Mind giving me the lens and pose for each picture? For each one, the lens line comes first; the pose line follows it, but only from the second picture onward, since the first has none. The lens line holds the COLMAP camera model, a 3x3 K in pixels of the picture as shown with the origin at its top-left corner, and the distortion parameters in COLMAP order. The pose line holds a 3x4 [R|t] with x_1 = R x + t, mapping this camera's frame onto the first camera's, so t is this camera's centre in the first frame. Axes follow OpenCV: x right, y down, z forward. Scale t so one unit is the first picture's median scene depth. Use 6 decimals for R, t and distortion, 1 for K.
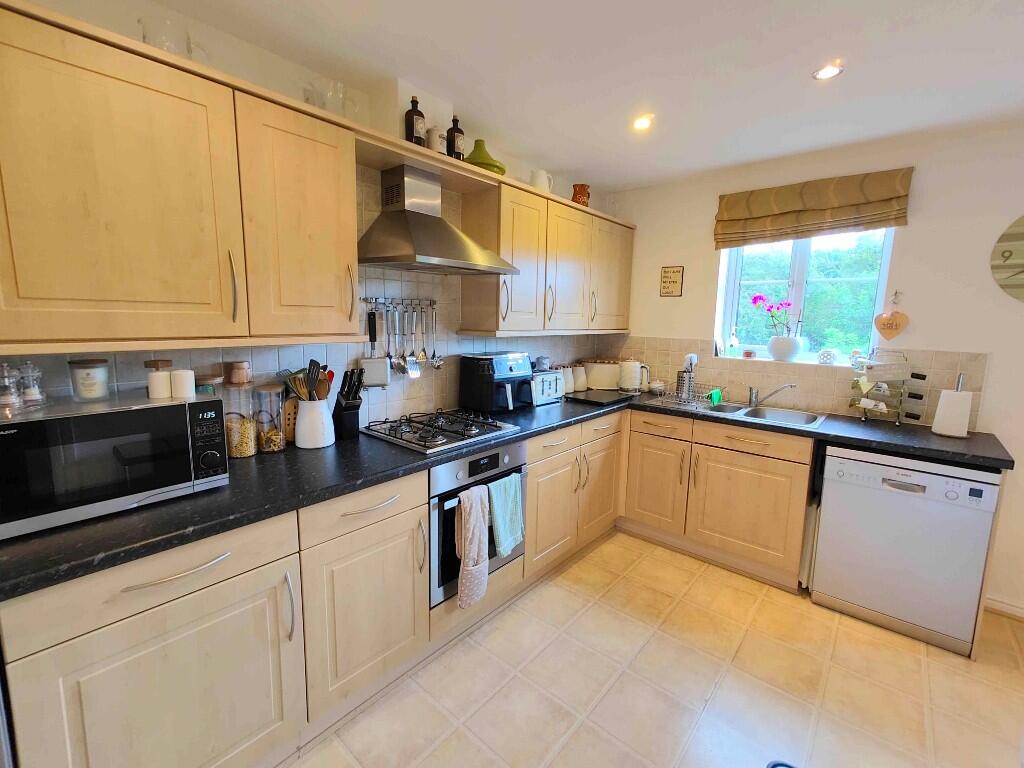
lens RADIAL K [[451.7, 0, 511.9], [0, 451.7, 381.0], [0, 0, 1]] dist [0.009770, 0.000267]
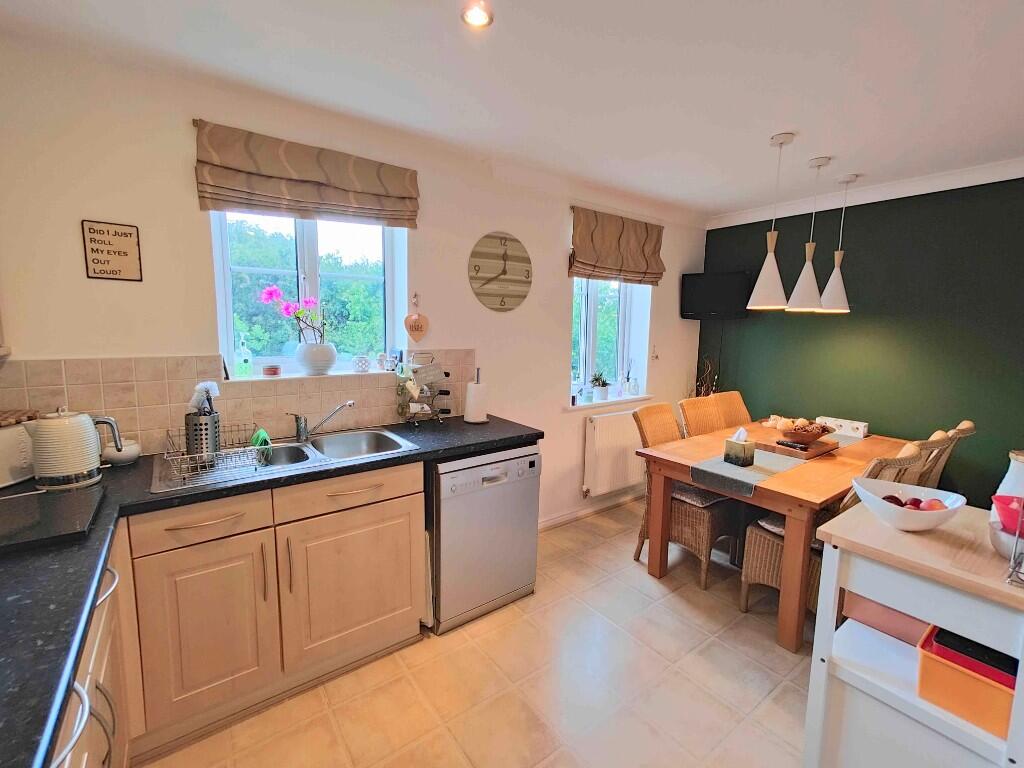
lens RADIAL K [[451.7, 0, 511.9], [0, 451.7, 381.0], [0, 0, 1]] dist [0.009770, 0.000267]
pose [[0.223349, -0.141875, 0.964358, -0.099252], [0.131447, 0.984697, 0.114424, -0.090903], [-0.965835, 0.101206, 0.238581, 0.562801]]
